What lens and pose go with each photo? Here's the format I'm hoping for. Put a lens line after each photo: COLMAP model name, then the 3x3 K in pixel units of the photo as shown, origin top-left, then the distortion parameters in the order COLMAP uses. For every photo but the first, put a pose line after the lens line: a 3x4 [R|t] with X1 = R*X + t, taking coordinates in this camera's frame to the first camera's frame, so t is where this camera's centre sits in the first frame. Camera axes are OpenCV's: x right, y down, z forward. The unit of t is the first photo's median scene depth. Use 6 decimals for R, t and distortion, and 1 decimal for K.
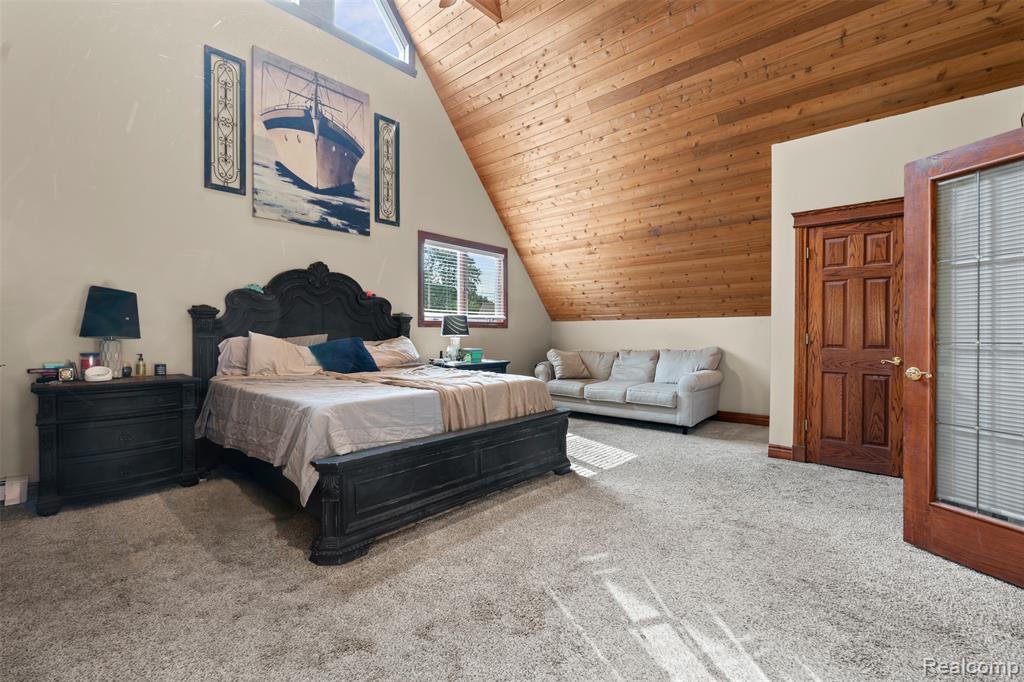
lens RADIAL K [[450.5, 0, 512.0], [0, 450.5, 341.0], [0, 0, 1]] dist [-0.002067, 0.000139]
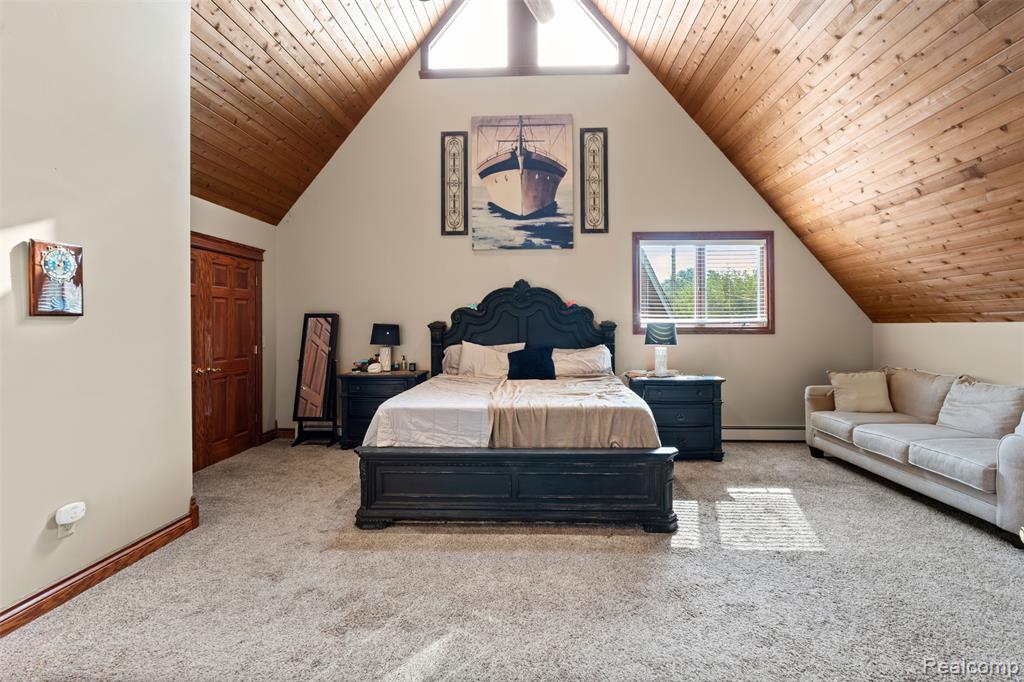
lens RADIAL K [[470.6, 0, 527.0], [0, 470.6, 327.6], [0, 0, 1]] dist [-0.001537, -0.000426]
pose [[0.636264, 0.002916, -0.771466, 0.507737], [-0.008765, 0.999956, -0.003449, -0.049191], [0.771421, 0.008957, 0.636262, 0.248834]]
